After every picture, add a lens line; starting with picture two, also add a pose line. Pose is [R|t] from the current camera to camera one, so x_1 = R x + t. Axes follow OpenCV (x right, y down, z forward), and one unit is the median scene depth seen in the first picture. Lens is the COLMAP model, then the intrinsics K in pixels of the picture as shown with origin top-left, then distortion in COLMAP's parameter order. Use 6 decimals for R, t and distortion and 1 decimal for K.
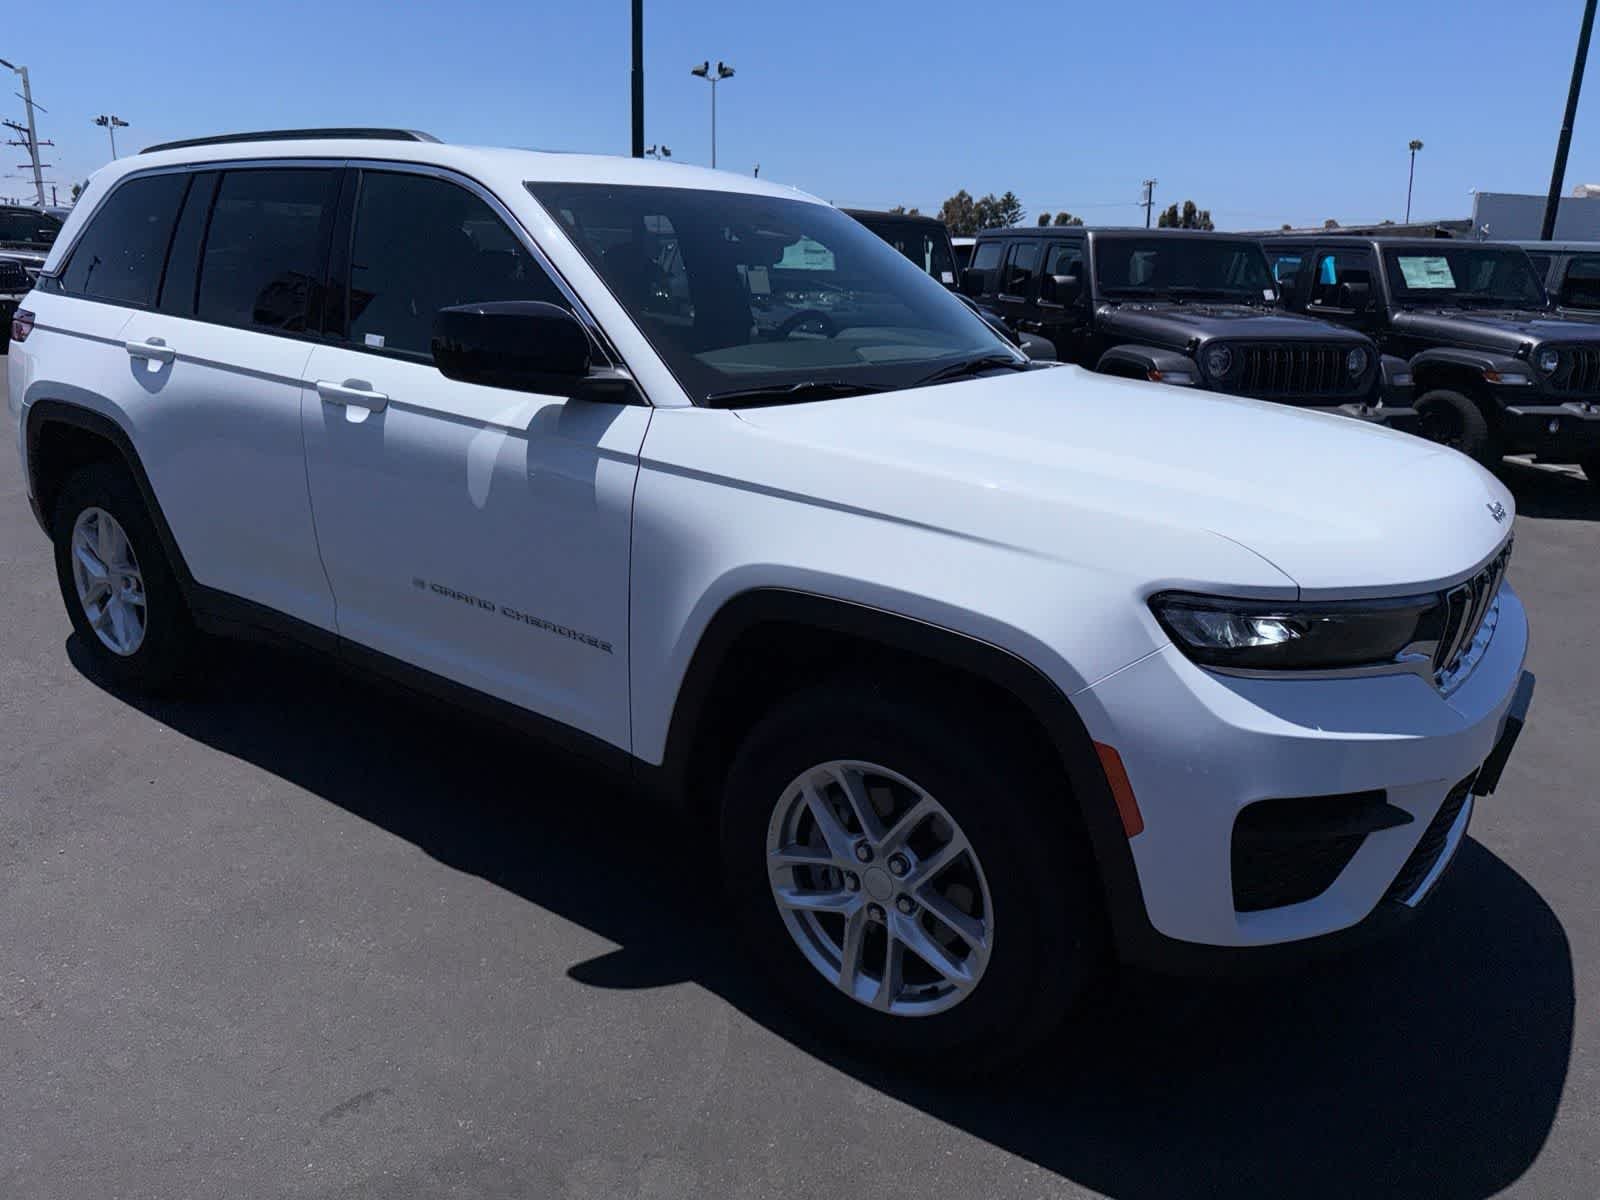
lens RADIAL K [[1140.6, 0, 819.3], [0, 1140.6, 584.6], [0, 0, 1]] dist [0.036024, -0.039797]
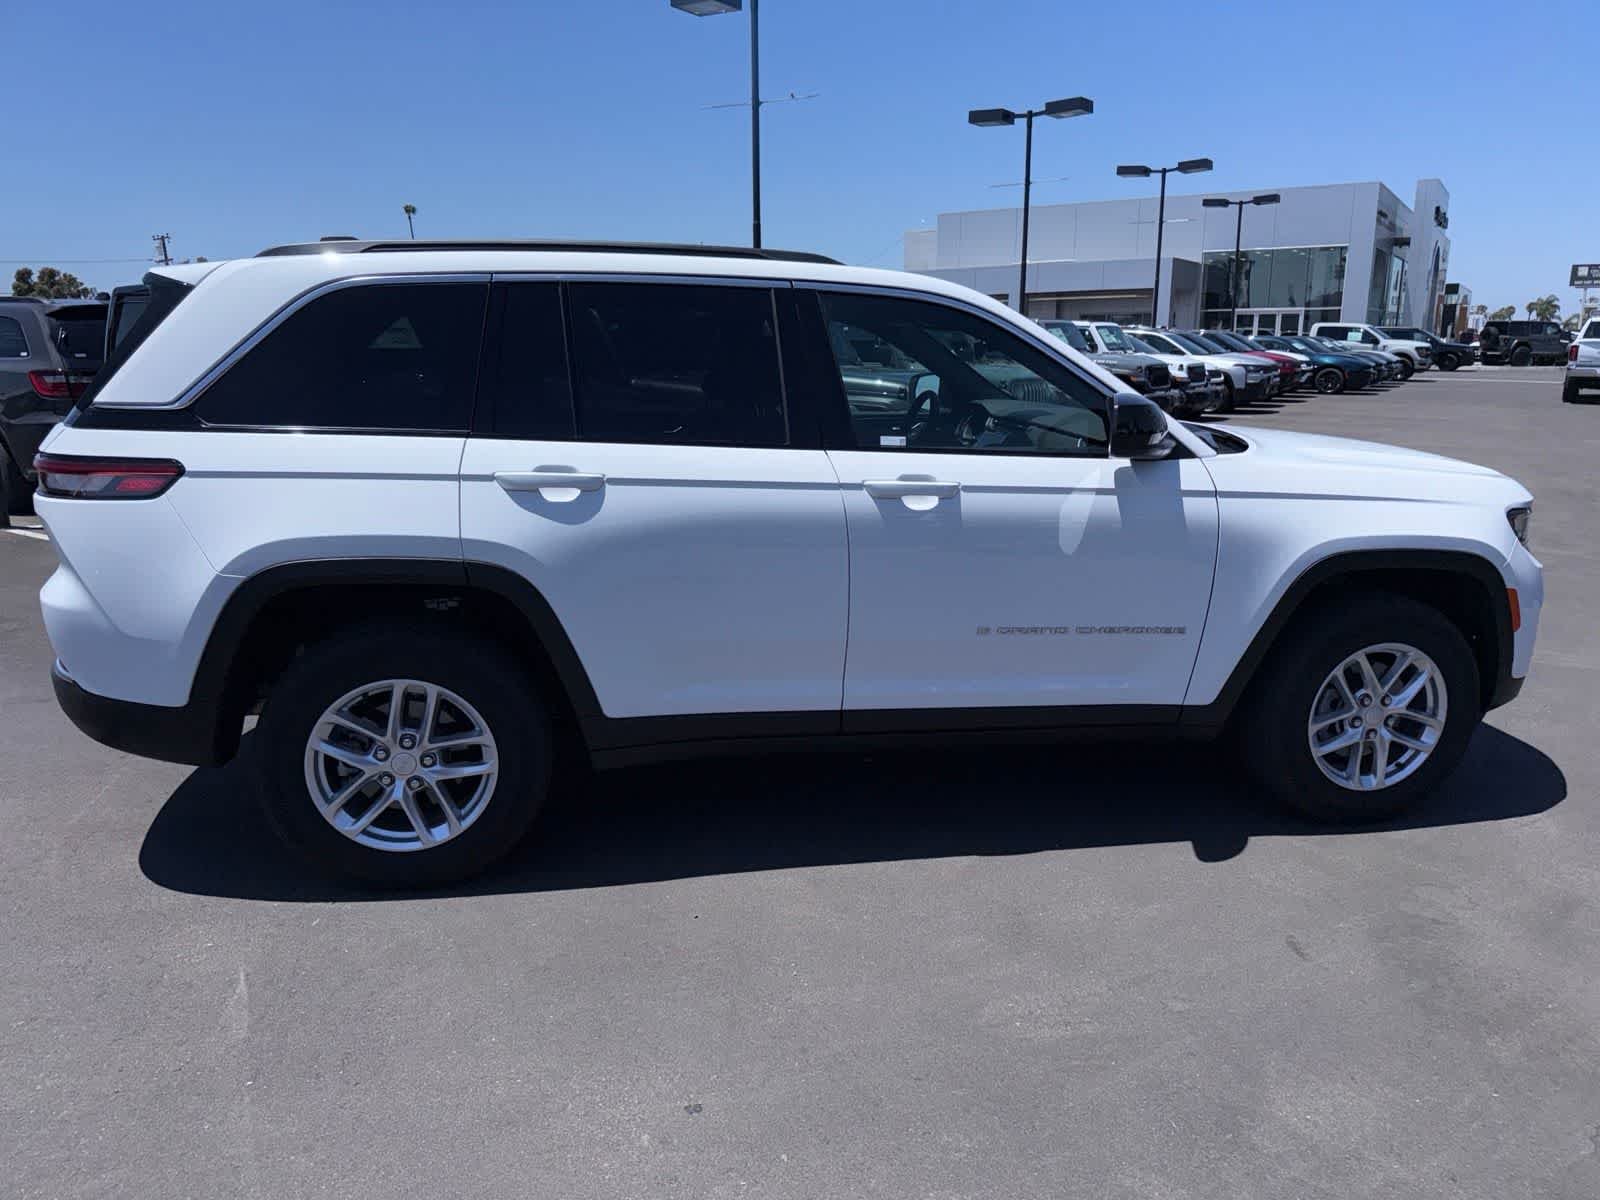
lens RADIAL K [[1141.9, 0, 819.0], [0, 1141.9, 616.7], [0, 0, 1]] dist [0.052768, -0.061552]
pose [[0.694571, -0.199316, 0.691262, -1.292694], [0.213338, 0.974700, 0.066682, -0.133610], [-0.687064, 0.101157, 0.719521, 0.241935]]
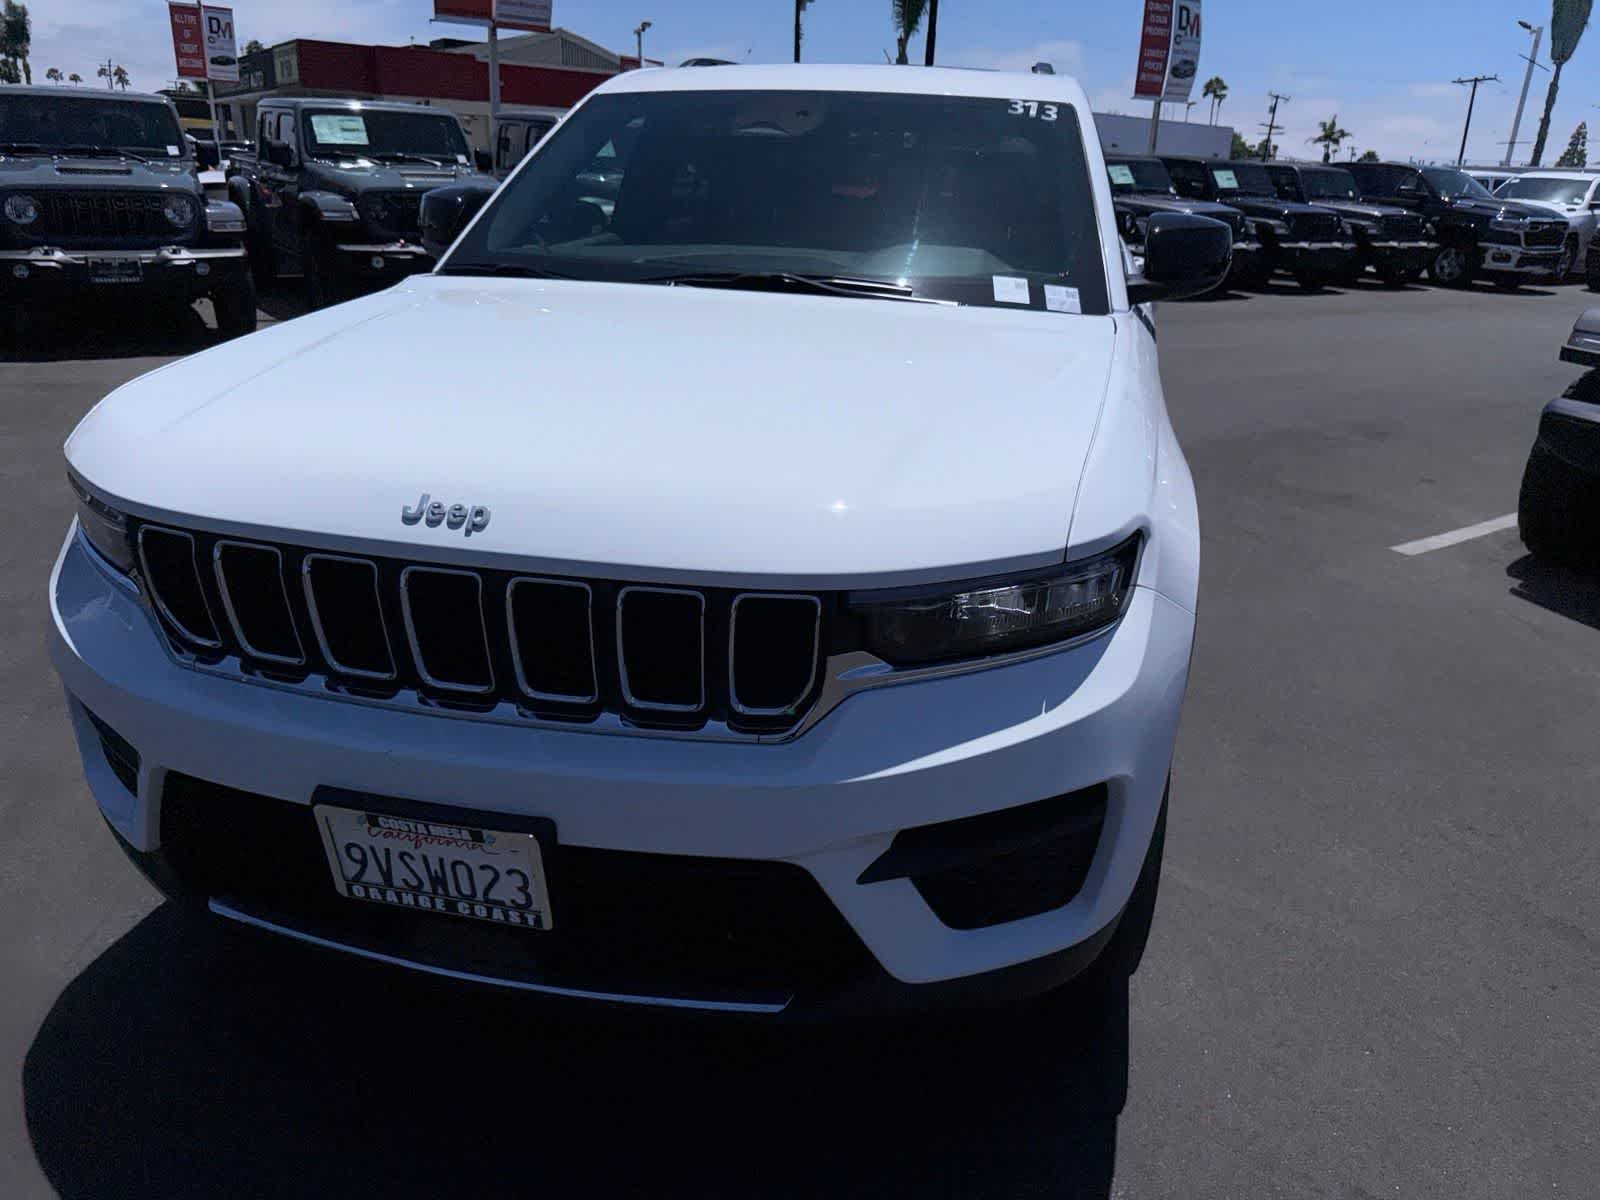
lens RADIAL K [[1140.6, 0, 825.2], [0, 1140.6, 608.4], [0, 0, 1]] dist [0.036024, -0.039797]
pose [[0.386869, 0.316888, -0.865976, 0.986957], [-0.279106, 0.935289, 0.217563, -0.168722], [0.878881, 0.157531, 0.450280, 0.725113]]
